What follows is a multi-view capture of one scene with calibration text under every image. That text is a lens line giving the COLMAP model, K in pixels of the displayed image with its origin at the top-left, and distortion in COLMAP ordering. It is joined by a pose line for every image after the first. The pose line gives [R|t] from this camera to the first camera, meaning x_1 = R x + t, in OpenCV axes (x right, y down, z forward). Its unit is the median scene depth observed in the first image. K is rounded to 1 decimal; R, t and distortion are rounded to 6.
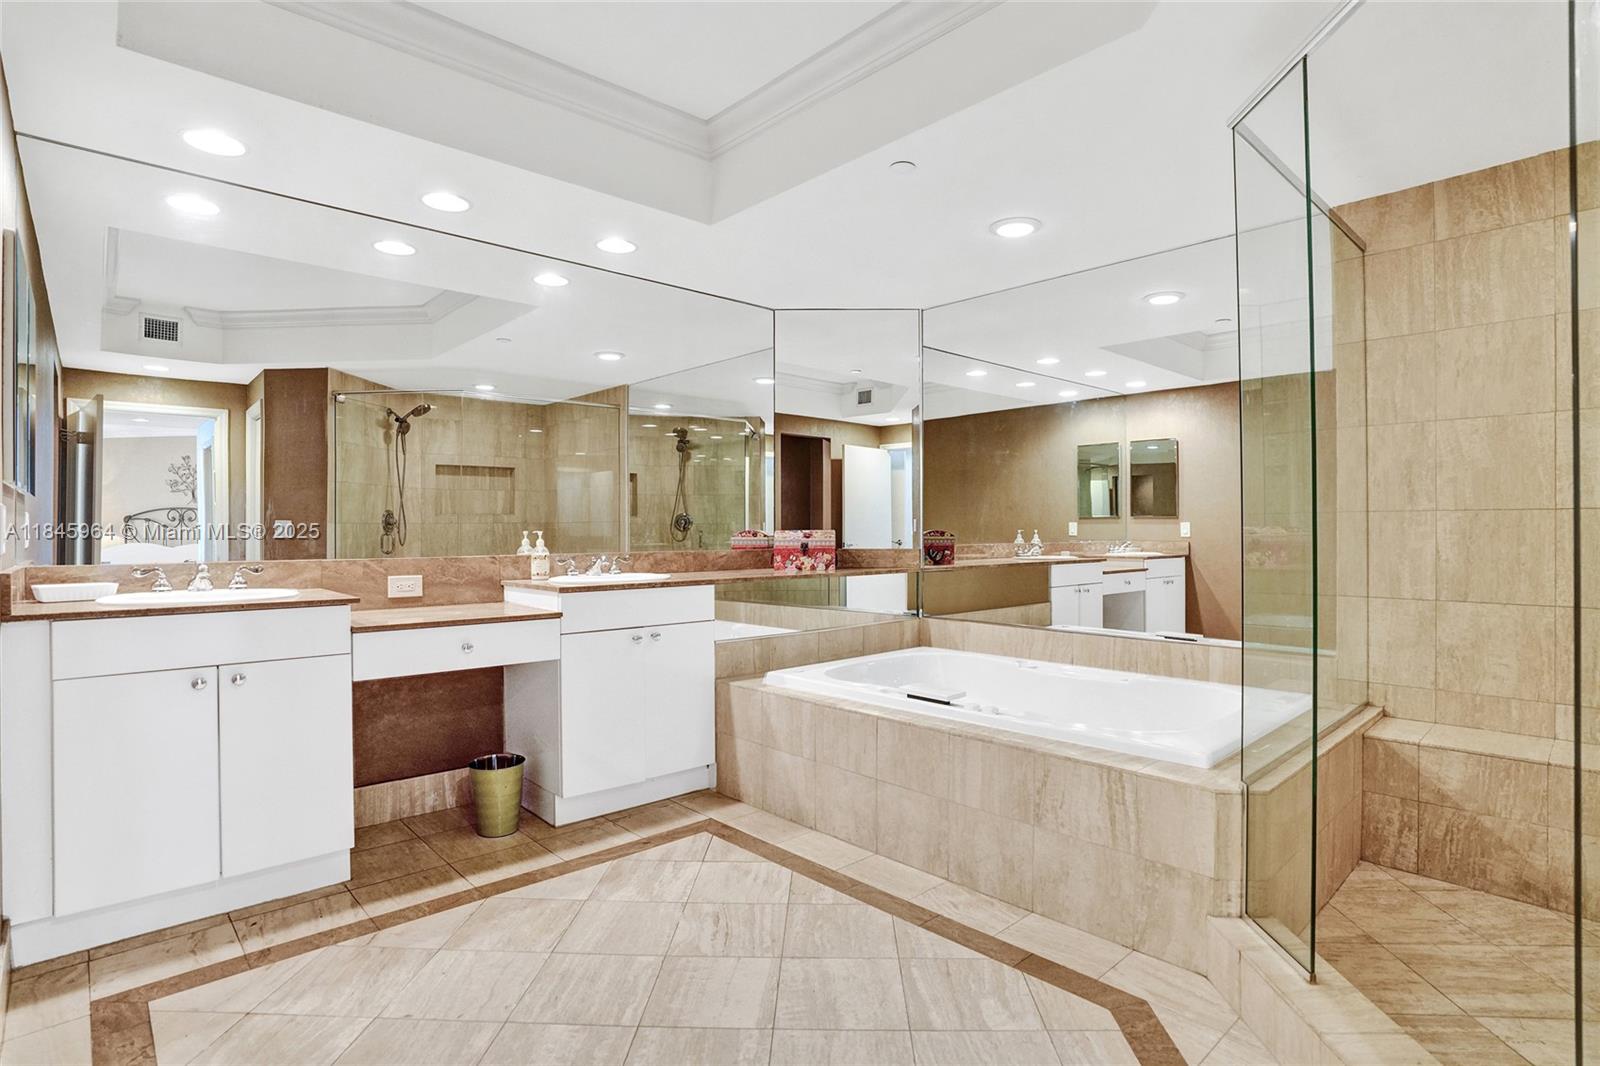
lens RADIAL K [[785.6, 0, 806.6], [0, 785.6, 525.9], [0, 0, 1]] dist [-0.063975, 0.023360]
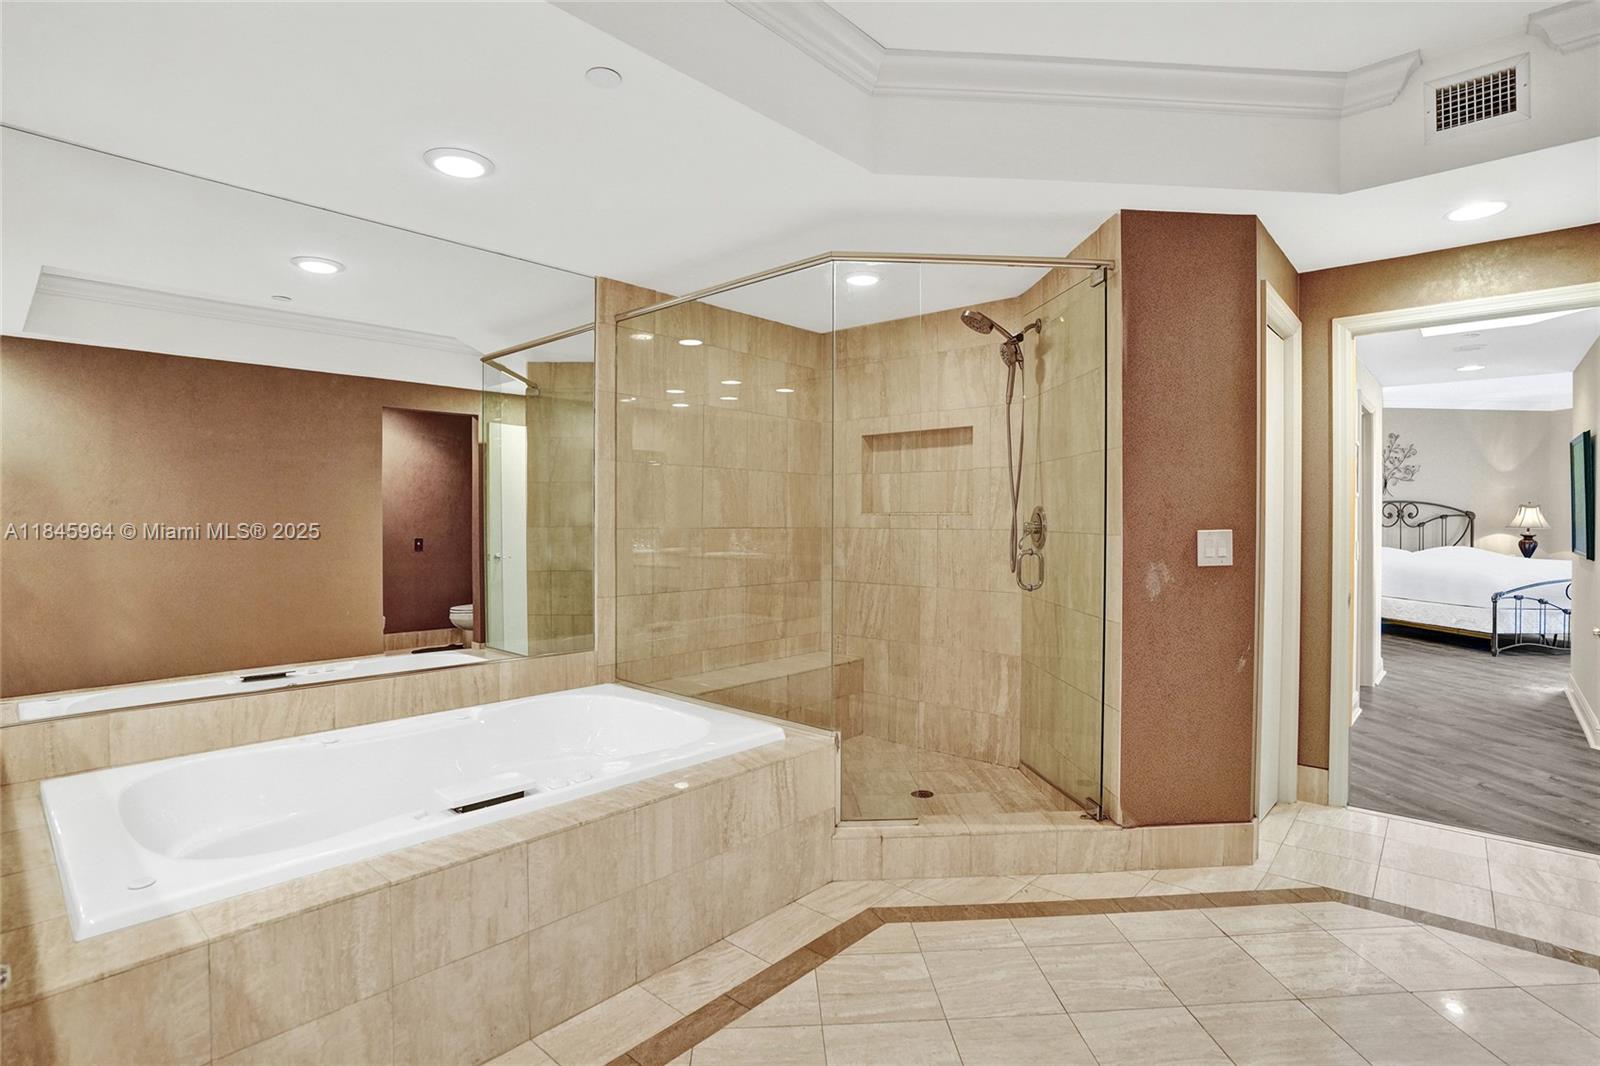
lens RADIAL K [[785.6, 0, 806.6], [0, 785.6, 525.9], [0, 0, 1]] dist [-0.063975, 0.023360]
pose [[-0.077017, -0.009003, 0.996989, -0.707582], [-0.006954, 0.999940, 0.008493, -0.044624], [-0.997006, -0.006279, -0.077075, 0.966623]]
